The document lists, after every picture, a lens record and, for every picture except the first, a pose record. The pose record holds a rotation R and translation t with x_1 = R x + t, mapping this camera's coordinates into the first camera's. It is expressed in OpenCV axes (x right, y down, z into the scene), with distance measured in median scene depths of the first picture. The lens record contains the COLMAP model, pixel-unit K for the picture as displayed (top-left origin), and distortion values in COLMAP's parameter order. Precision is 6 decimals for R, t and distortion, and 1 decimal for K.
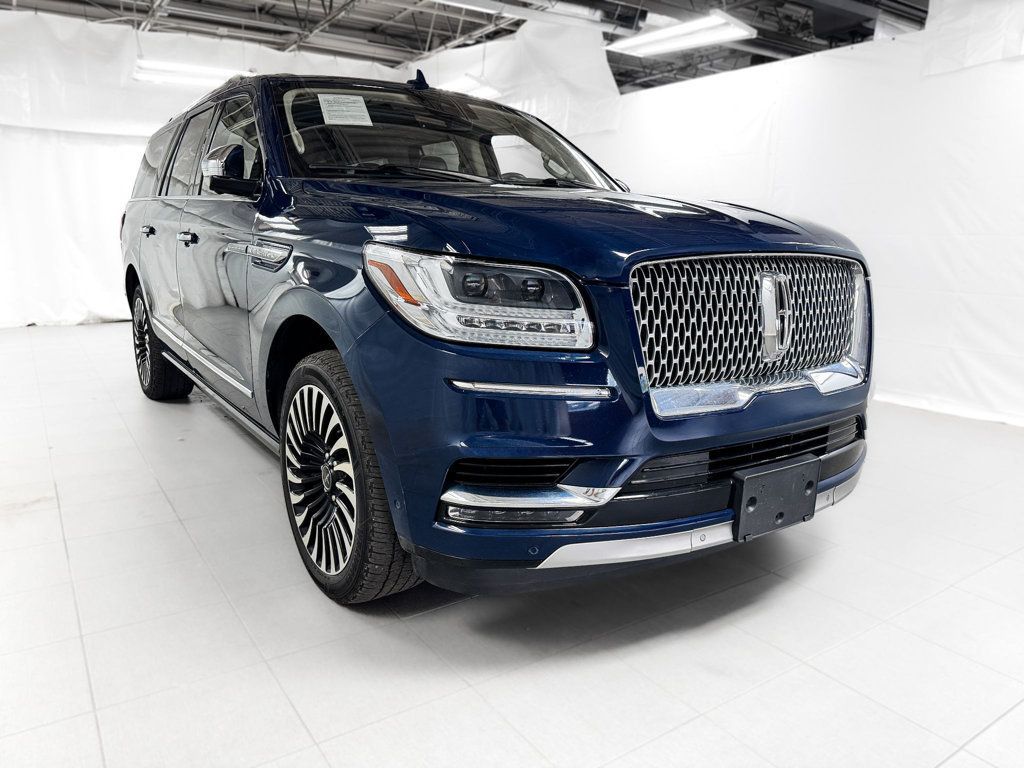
lens RADIAL K [[739.6, 0, 512.0], [0, 739.6, 384.0], [0, 0, 1]] dist [0.029166, -0.045211]
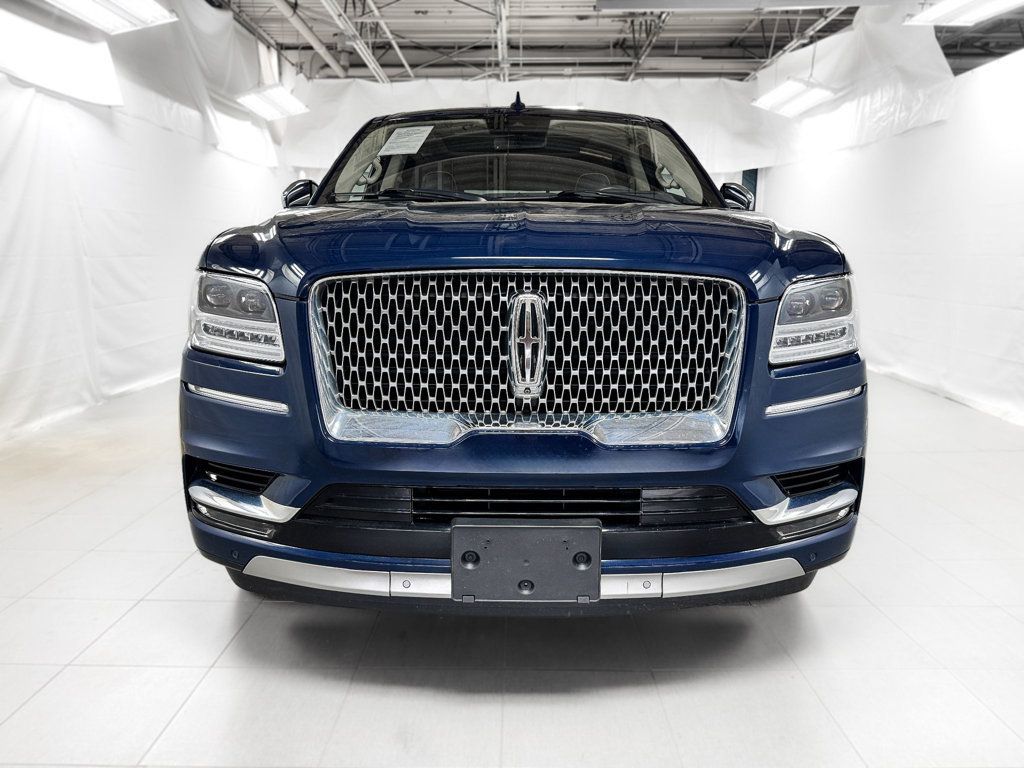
lens RADIAL K [[739.6, 0, 512.0], [0, 739.6, 384.0], [0, 0, 1]] dist [0.029166, -0.045211]
pose [[0.811861, 0.091123, -0.576696, 0.227549], [-0.107034, 0.994235, 0.006418, -0.014042], [0.573956, 0.056515, 0.816934, 0.085286]]
